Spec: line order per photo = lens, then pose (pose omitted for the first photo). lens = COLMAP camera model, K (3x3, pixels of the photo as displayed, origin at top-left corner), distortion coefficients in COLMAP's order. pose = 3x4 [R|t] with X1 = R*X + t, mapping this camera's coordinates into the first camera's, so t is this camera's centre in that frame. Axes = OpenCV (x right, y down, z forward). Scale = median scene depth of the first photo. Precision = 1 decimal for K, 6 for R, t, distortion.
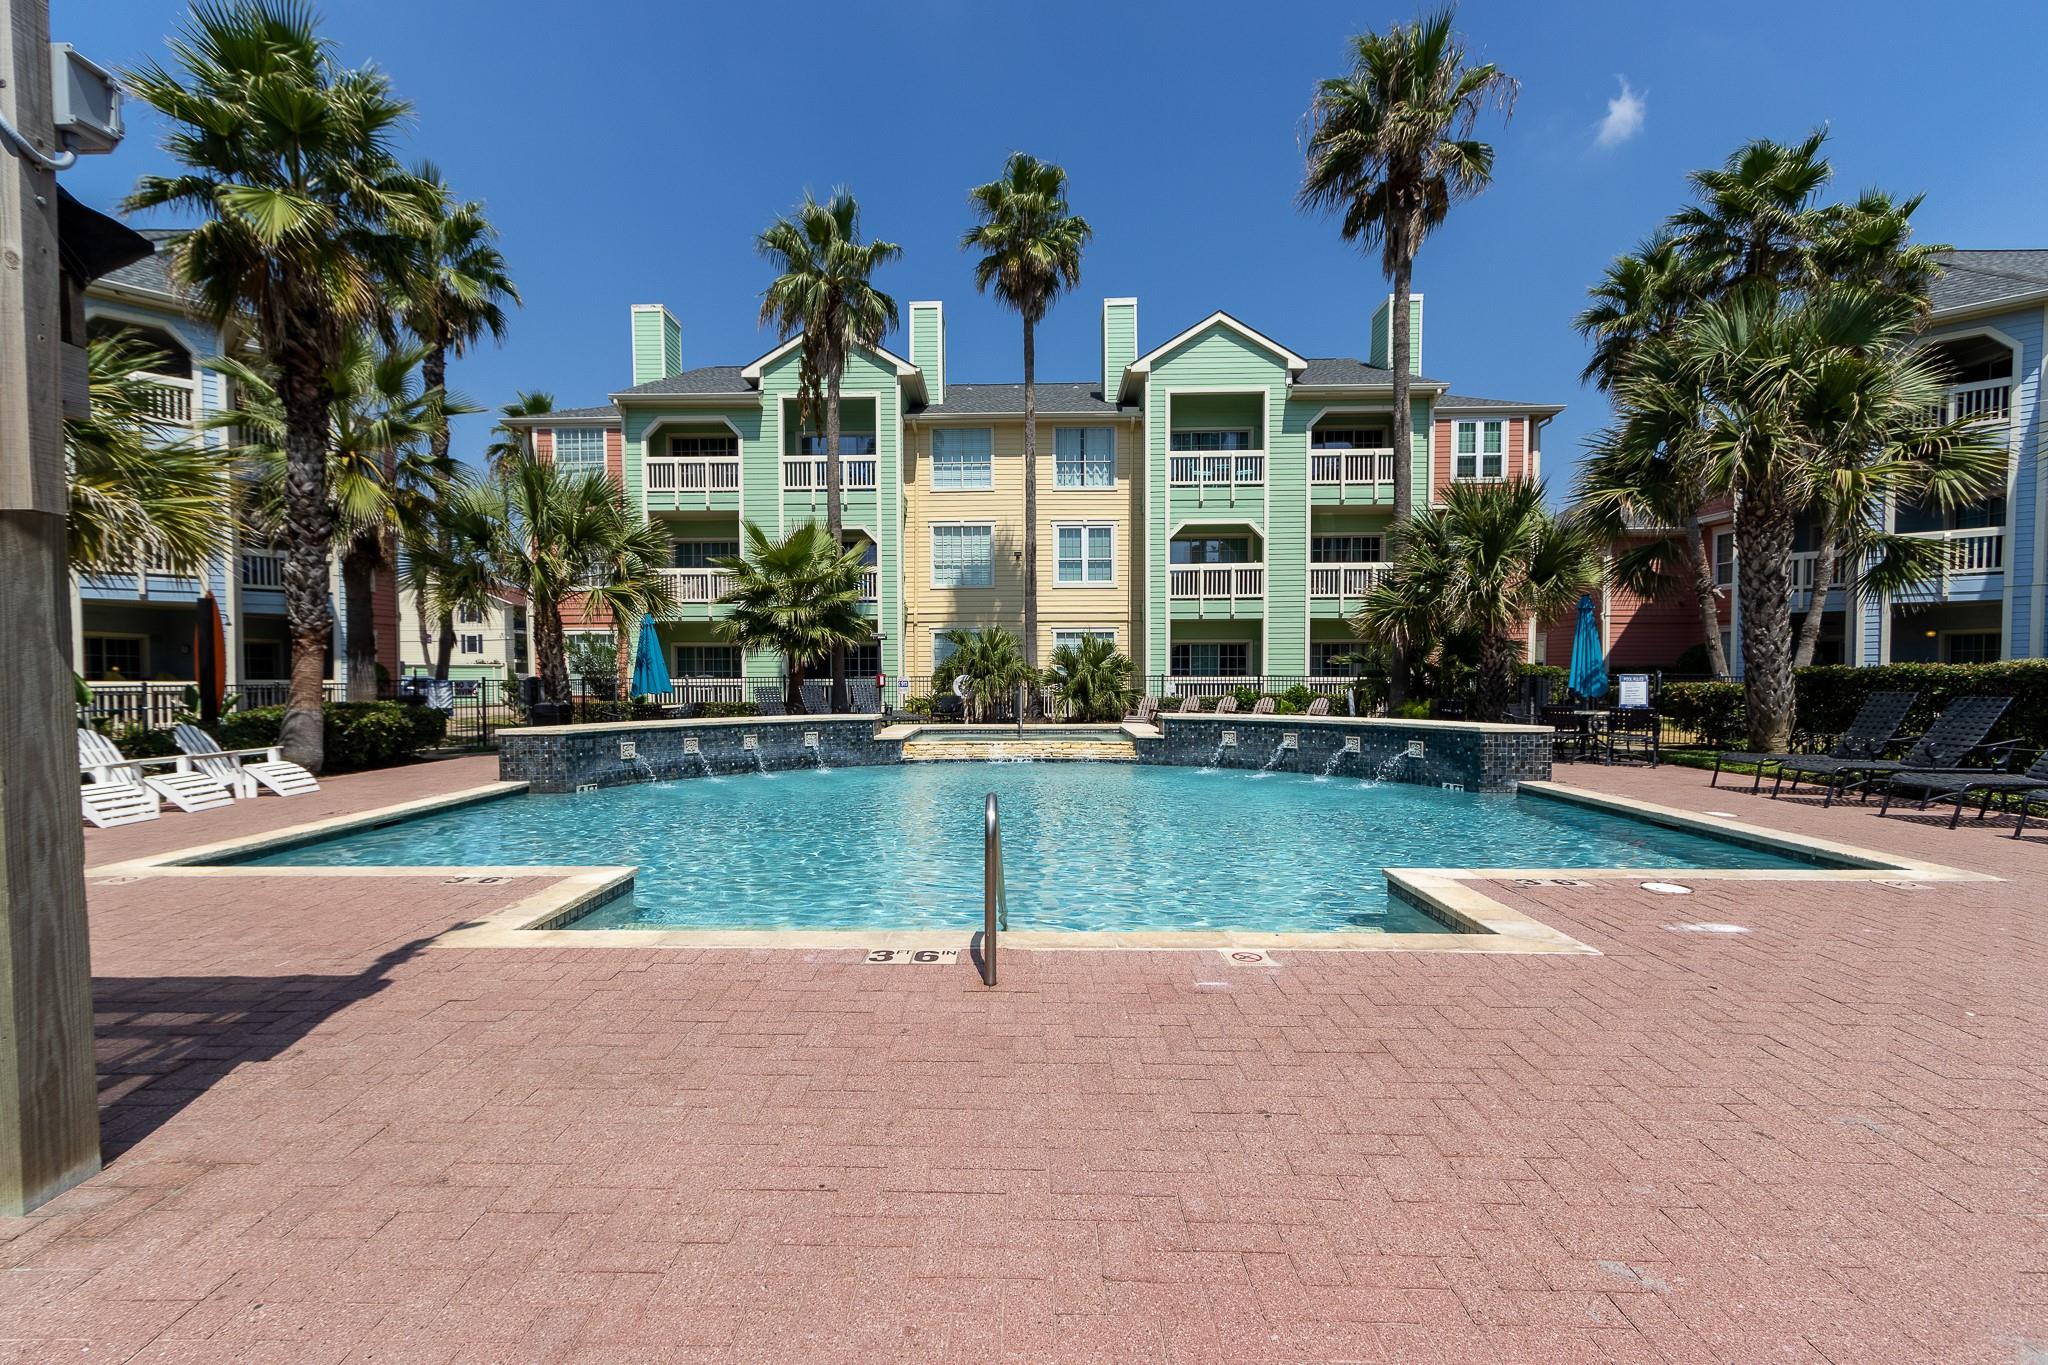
lens RADIAL K [[927.7, 0, 1015.0], [0, 927.7, 678.8], [0, 0, 1]] dist [0.007372, -0.002446]
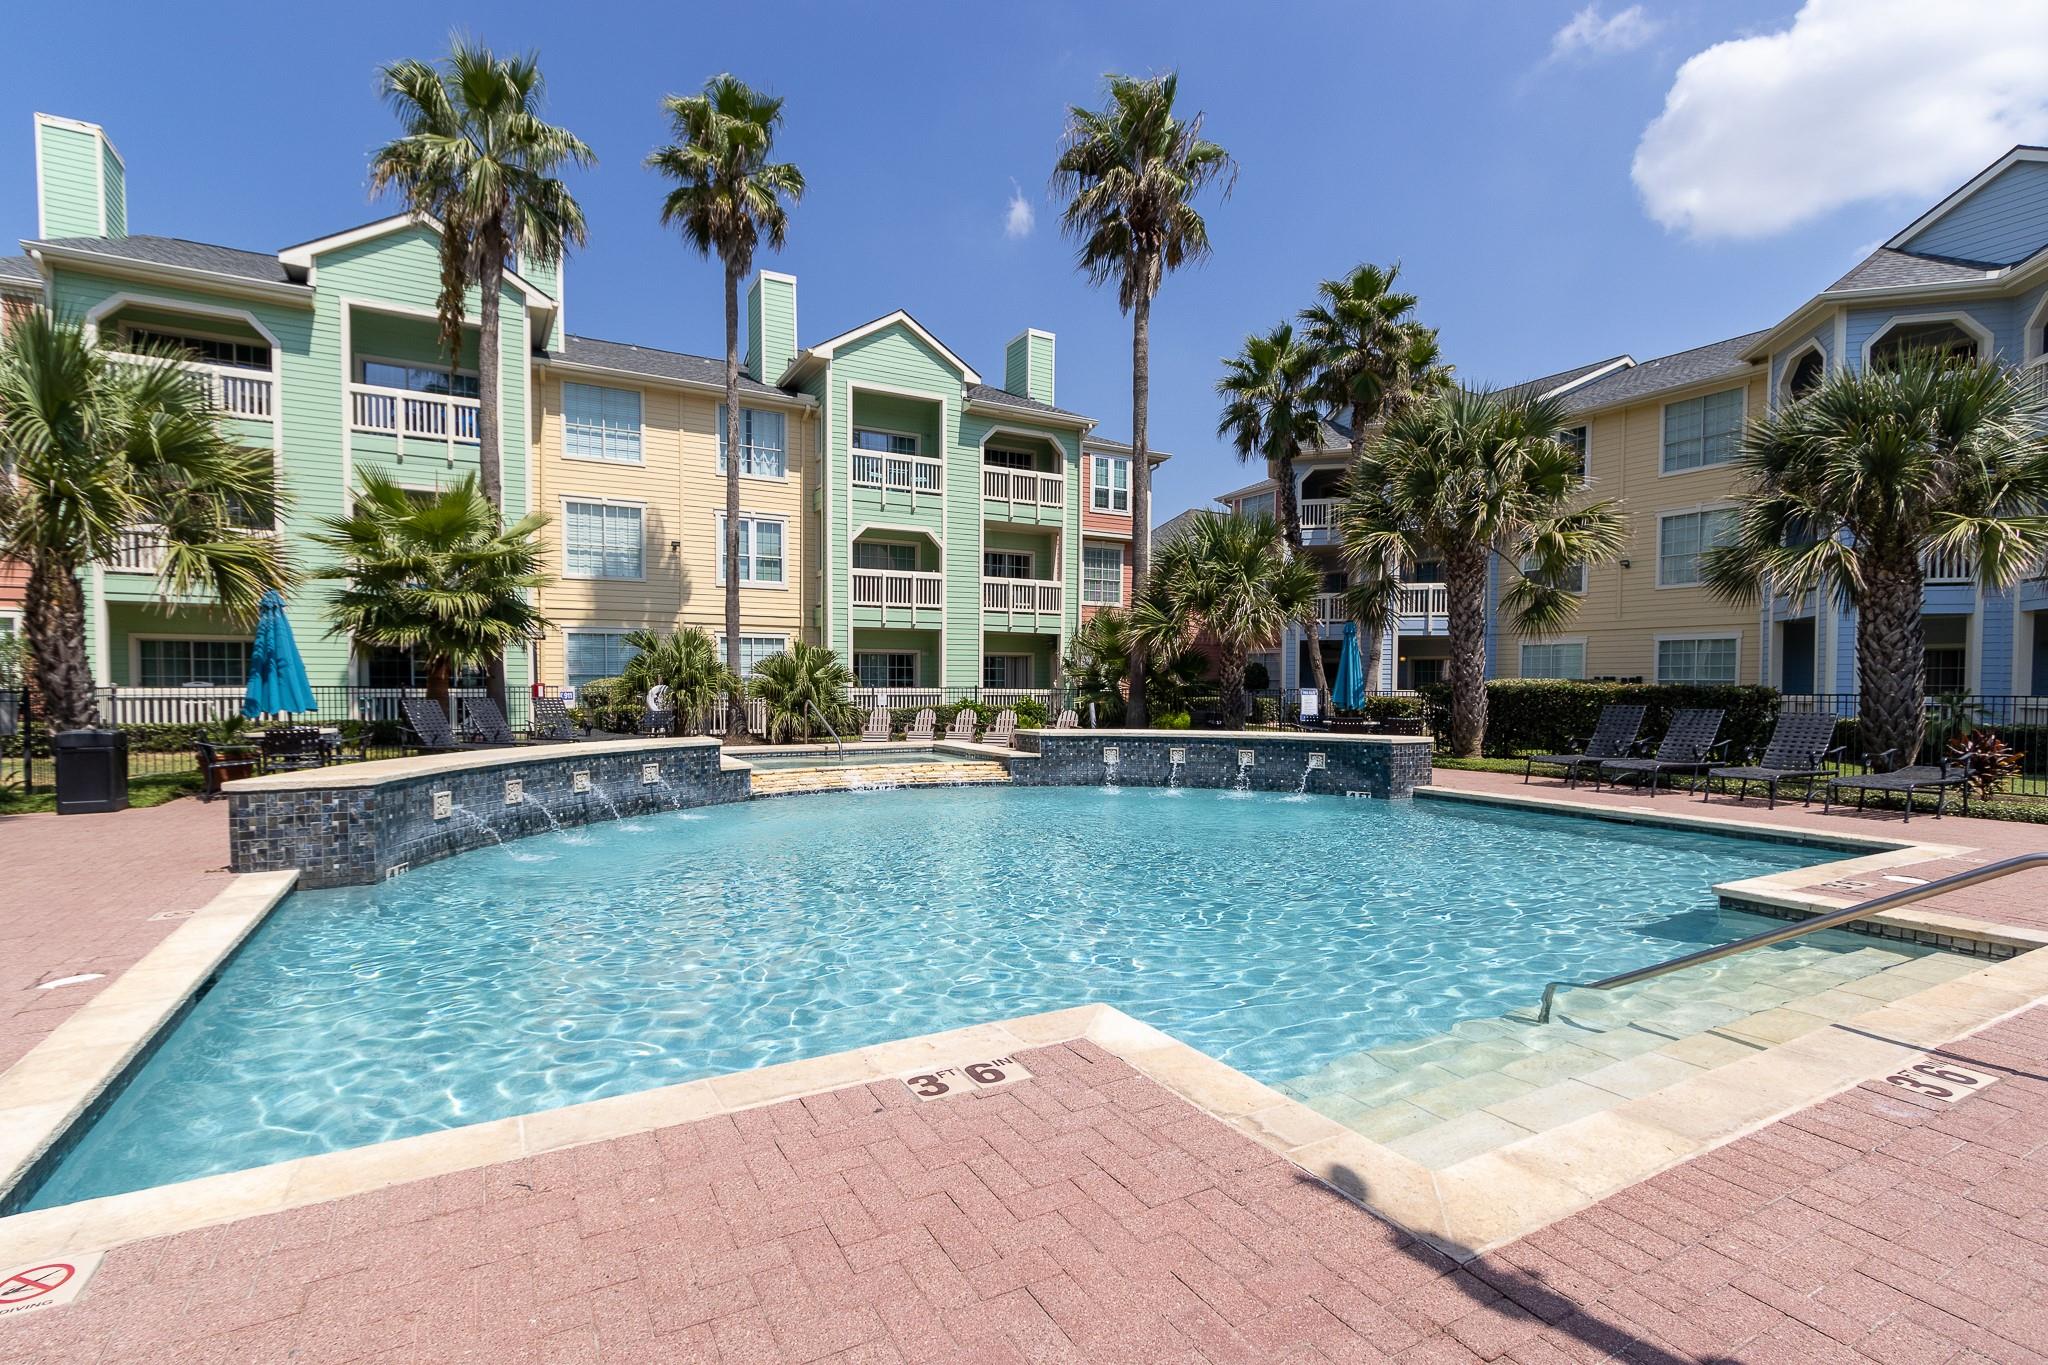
lens RADIAL K [[927.7, 0, 1023.8], [0, 927.7, 691.6], [0, 0, 1]] dist [0.007372, -0.002446]
pose [[0.865880, 0.002879, 0.500244, -0.155318], [-0.004985, 0.999983, 0.002874, -0.001854], [-0.500227, -0.004982, 0.865880, 0.098327]]
